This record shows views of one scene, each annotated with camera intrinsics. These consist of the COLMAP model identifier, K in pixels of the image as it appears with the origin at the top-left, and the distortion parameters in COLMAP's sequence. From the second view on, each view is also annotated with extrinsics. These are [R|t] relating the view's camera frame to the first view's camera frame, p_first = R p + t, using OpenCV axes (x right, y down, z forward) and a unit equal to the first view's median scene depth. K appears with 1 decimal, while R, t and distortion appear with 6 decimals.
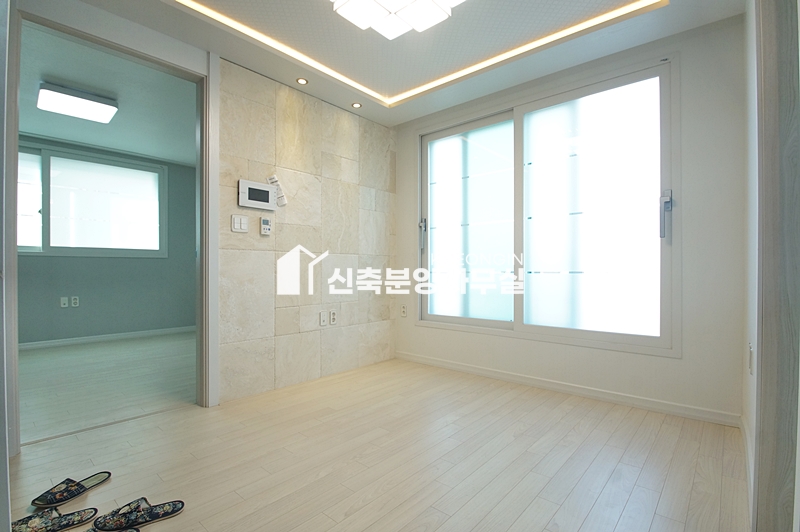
lens RADIAL K [[377.9, 0, 399.4], [0, 377.9, 269.1], [0, 0, 1]] dist [-0.008546, -0.000173]
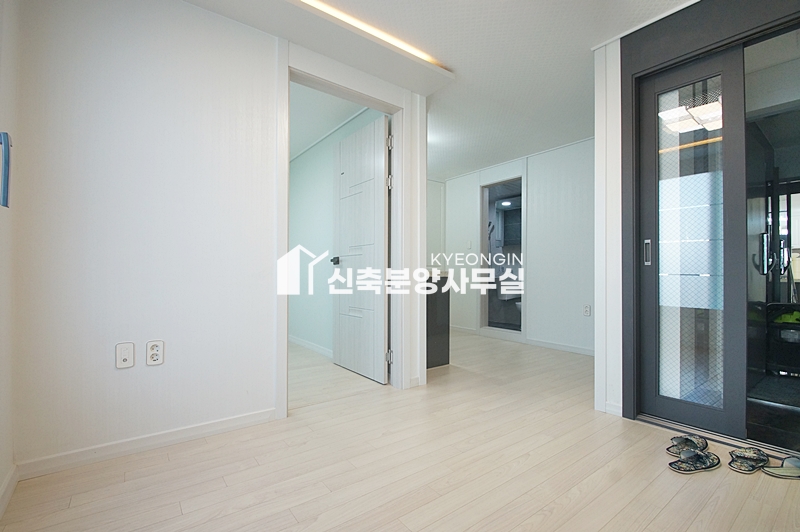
lens RADIAL K [[363.5, 0, 397.4], [0, 363.5, 269.7], [0, 0, 1]] dist [-0.001727, -0.000261]
pose [[-0.977505, -0.005923, 0.210831, 0.019996], [-0.008200, 0.999917, -0.009929, 0.005767], [-0.210754, -0.011434, -0.977472, 0.972904]]
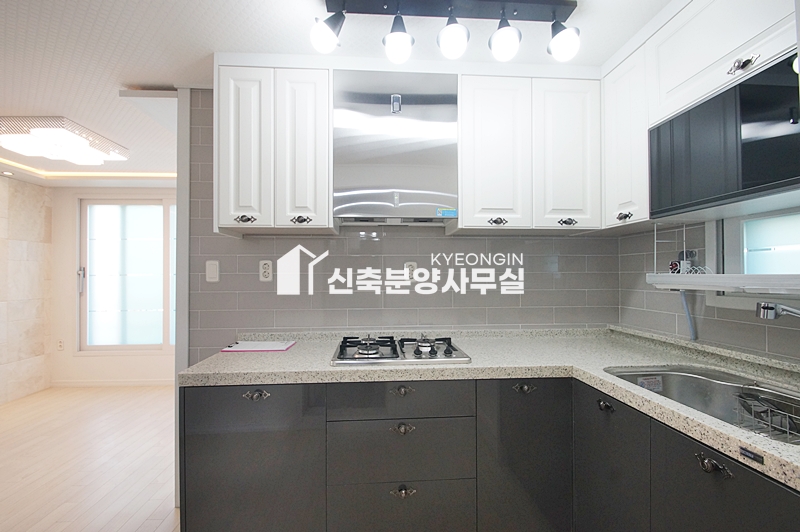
lens RADIAL K [[355.7, 0, 394.7], [0, 355.7, 270.0], [0, 0, 1]] dist [-0.000935, -0.007896]
pose [[0.711035, 0.003475, 0.703148, -0.024193], [0.005858, 0.999924, -0.010865, -0.116637], [-0.703133, 0.011845, 0.710960, -0.565253]]
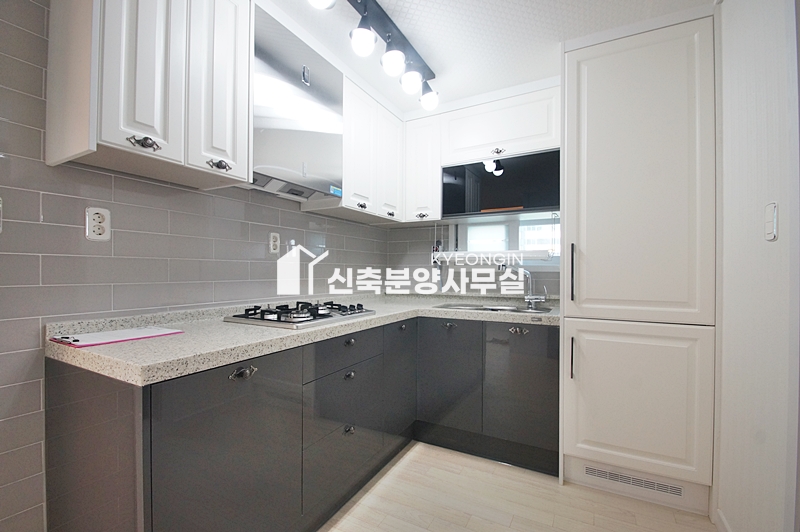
lens RADIAL K [[355.7, 0, 399.9], [0, 355.7, 270.6], [0, 0, 1]] dist [-0.000935, -0.007896]
pose [[-0.211320, -0.003584, 0.977410, -0.210116], [-0.005702, 0.999981, 0.002434, -0.074217], [-0.977400, -0.005059, -0.211336, -0.222100]]
